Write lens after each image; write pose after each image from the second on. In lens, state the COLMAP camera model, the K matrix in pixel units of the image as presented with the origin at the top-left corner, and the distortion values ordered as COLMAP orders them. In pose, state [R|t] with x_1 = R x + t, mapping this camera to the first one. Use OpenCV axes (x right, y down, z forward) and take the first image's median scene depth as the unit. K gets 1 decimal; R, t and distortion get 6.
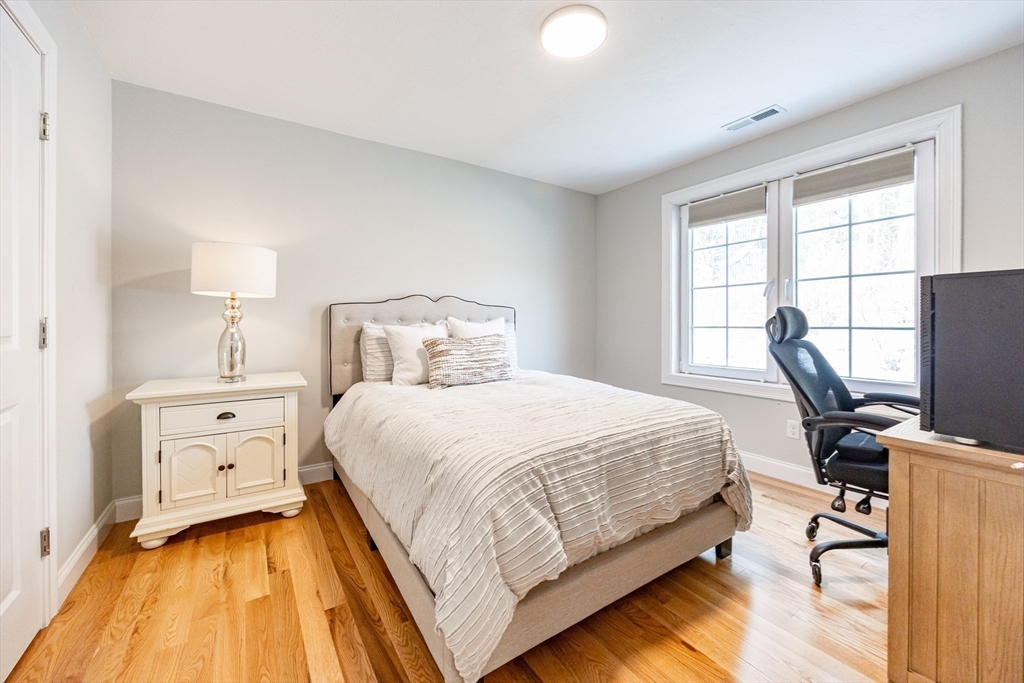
lens RADIAL K [[403.5, 0, 507.1], [0, 403.5, 344.6], [0, 0, 1]] dist [0.002117, 0.000229]
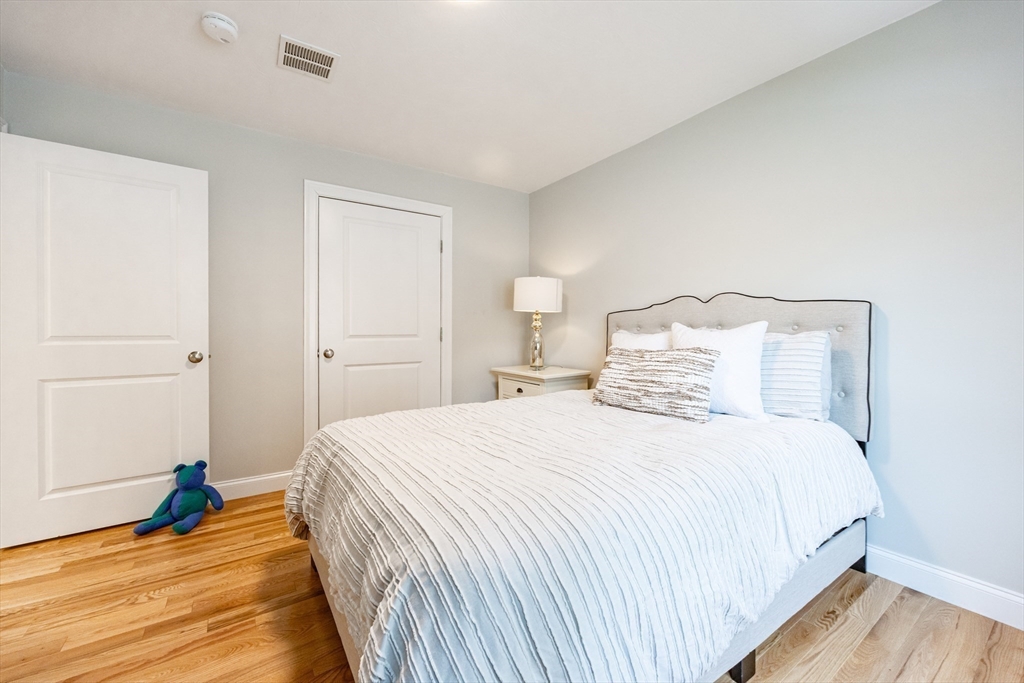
lens RADIAL K [[403.5, 0, 512.0], [0, 403.5, 337.4], [0, 0, 1]] dist [0.002117, 0.000229]
pose [[0.026198, 0.017297, -0.999507, 0.935780], [-0.059237, 0.998120, 0.015720, -0.053691], [0.997900, 0.058796, 0.027173, 1.030584]]
